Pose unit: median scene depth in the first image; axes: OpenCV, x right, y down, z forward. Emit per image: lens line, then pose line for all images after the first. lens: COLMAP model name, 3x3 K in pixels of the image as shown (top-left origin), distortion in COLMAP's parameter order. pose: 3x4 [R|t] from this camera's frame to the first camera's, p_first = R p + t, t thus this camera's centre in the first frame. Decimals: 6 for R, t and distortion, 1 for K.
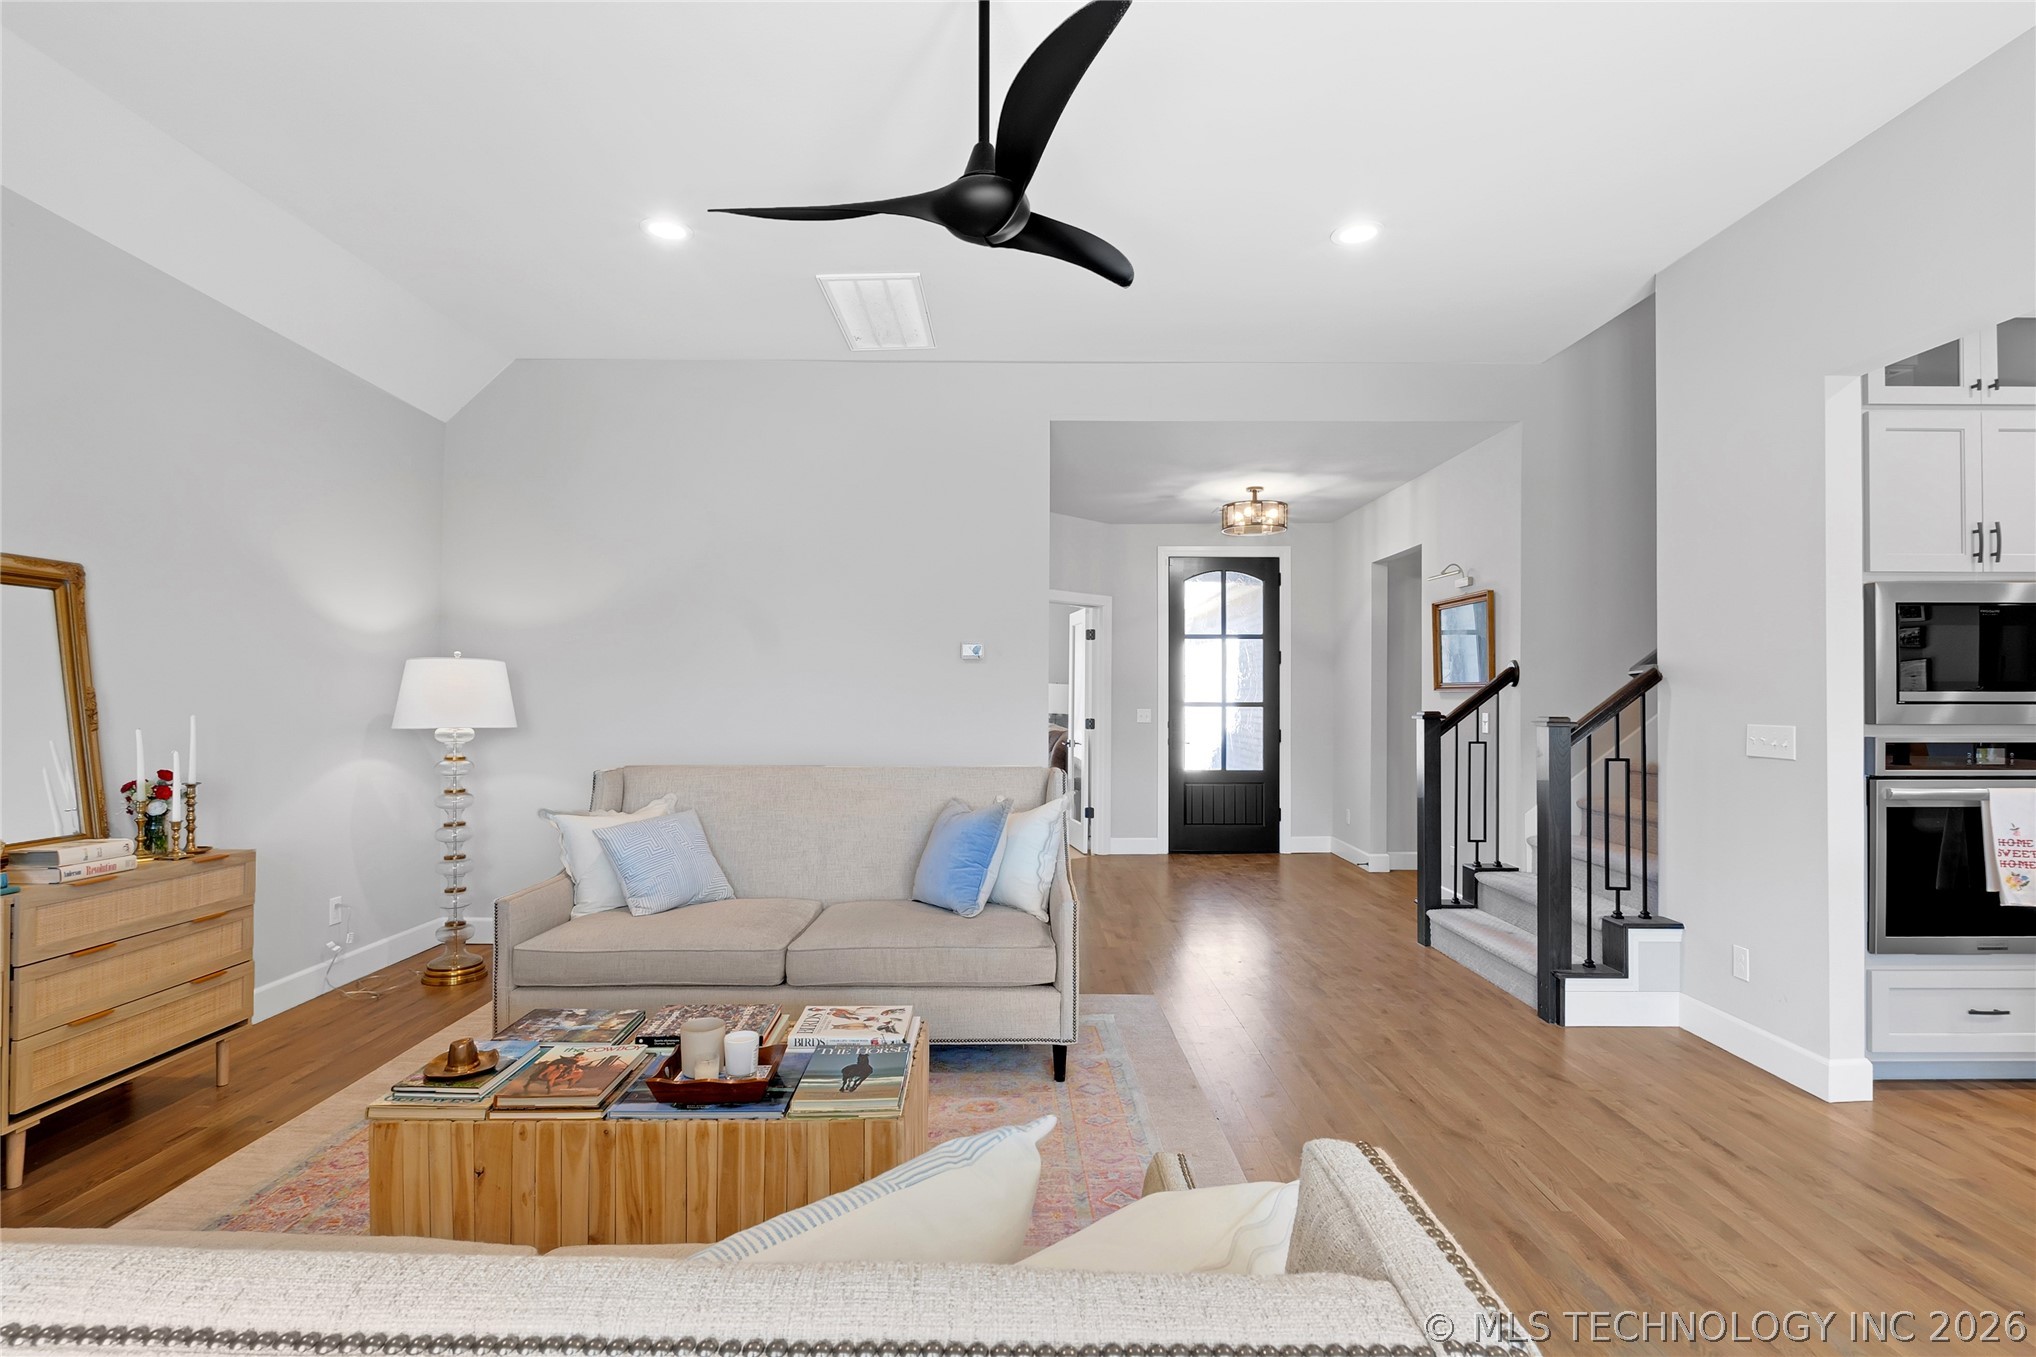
lens RADIAL K [[956.7, 0, 1018.0], [0, 956.7, 678.5], [0, 0, 1]] dist [-0.012475, 0.000703]
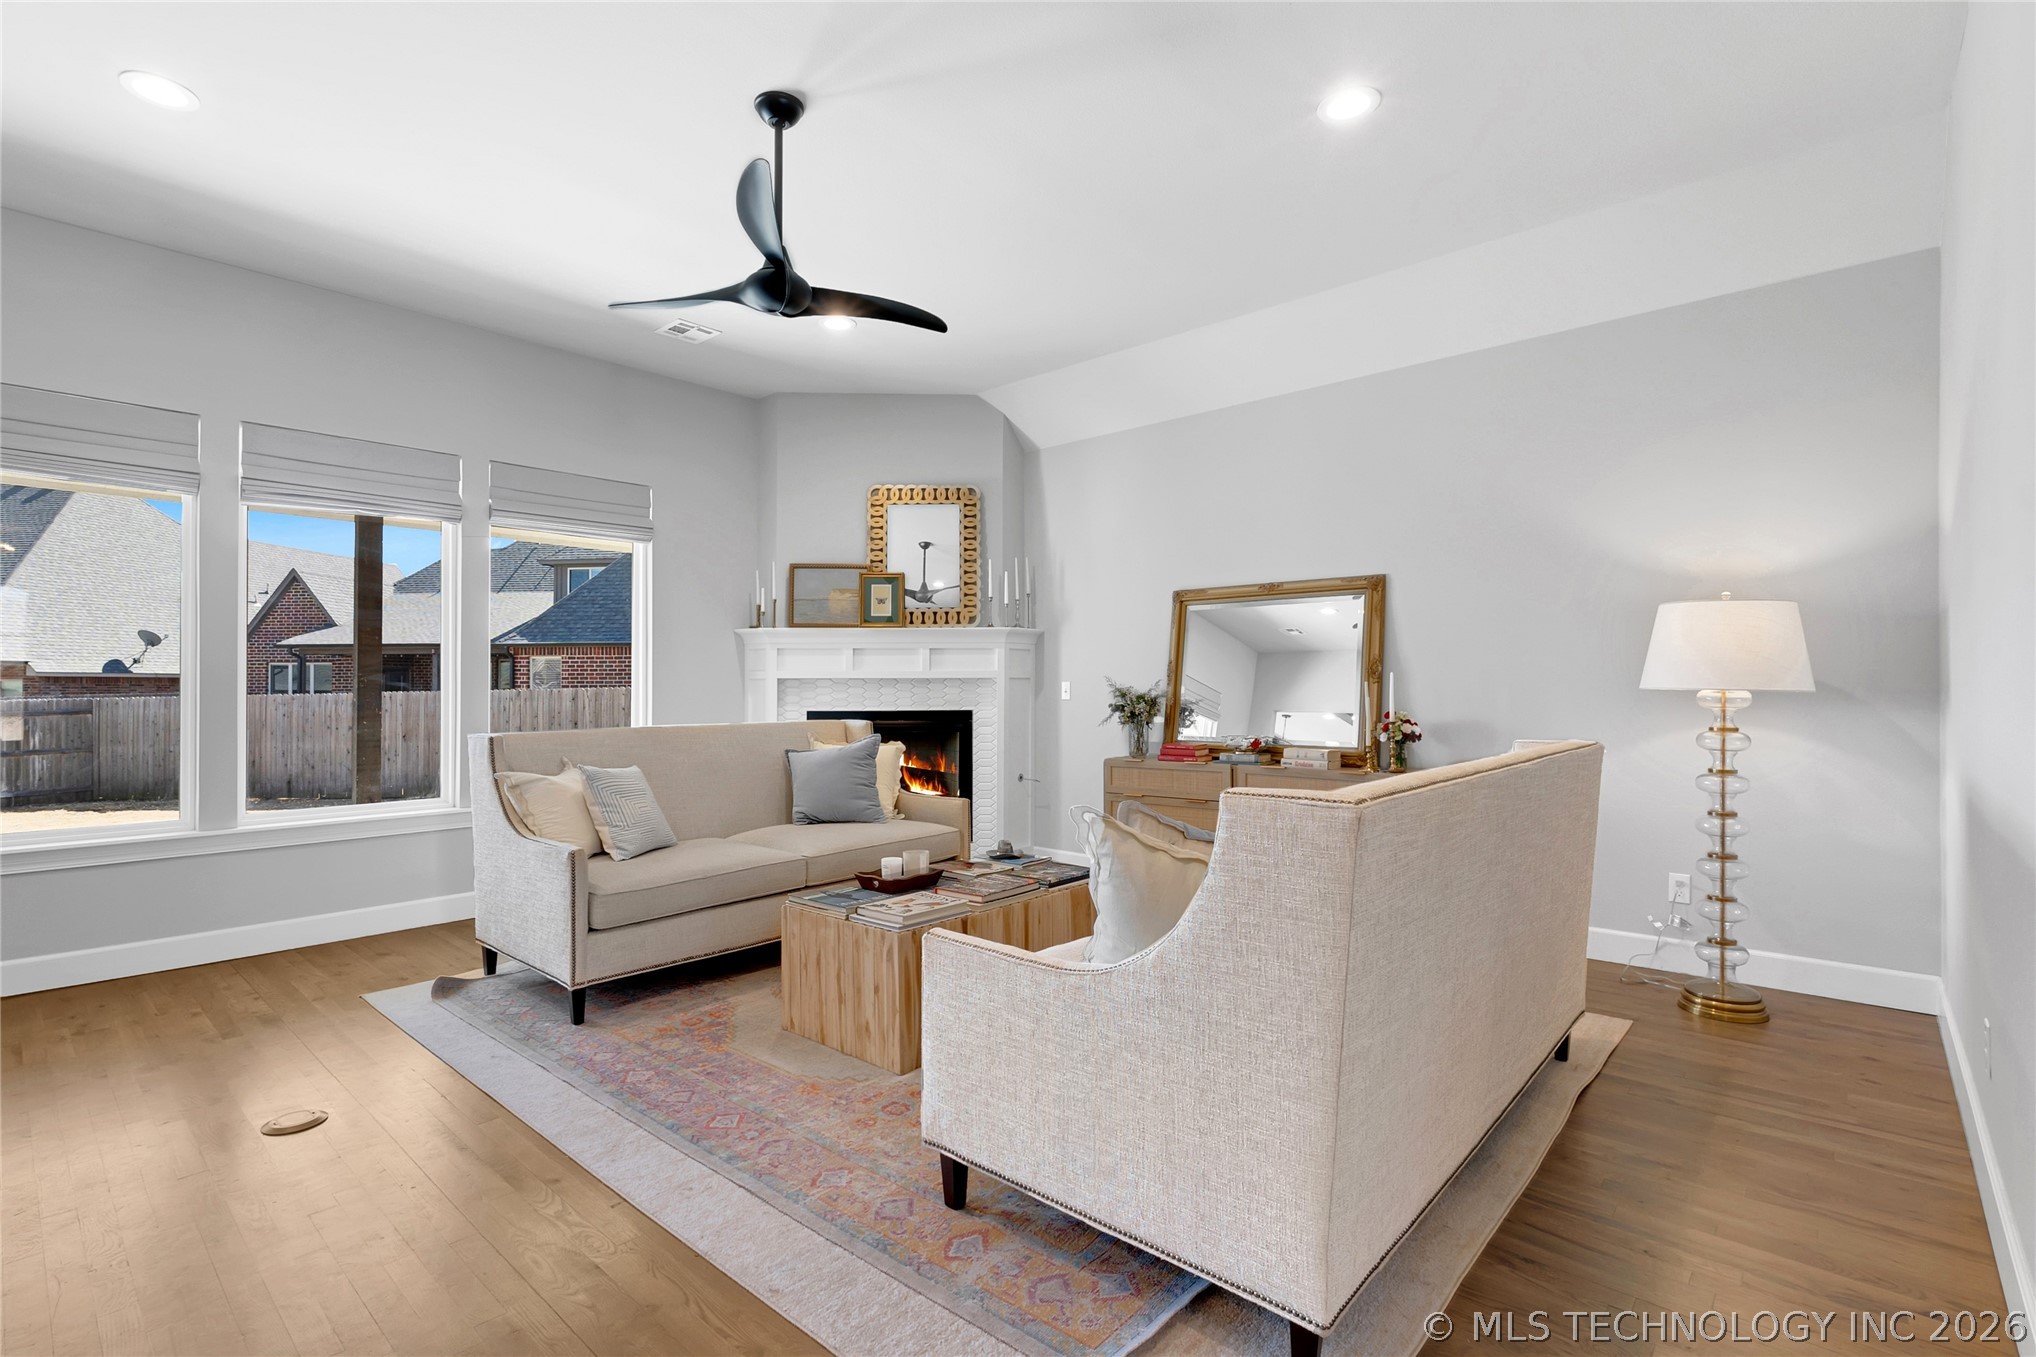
lens RADIAL K [[940.0, 0, 1012.9], [0, 940.0, 672.1], [0, 0, 1]] dist [-0.009791, 0.000688]
pose [[-0.672365, -0.014300, -0.740082, 0.421877], [0.013872, 0.999394, -0.031913, 0.060920], [0.740090, -0.031723, -0.671759, 1.241742]]
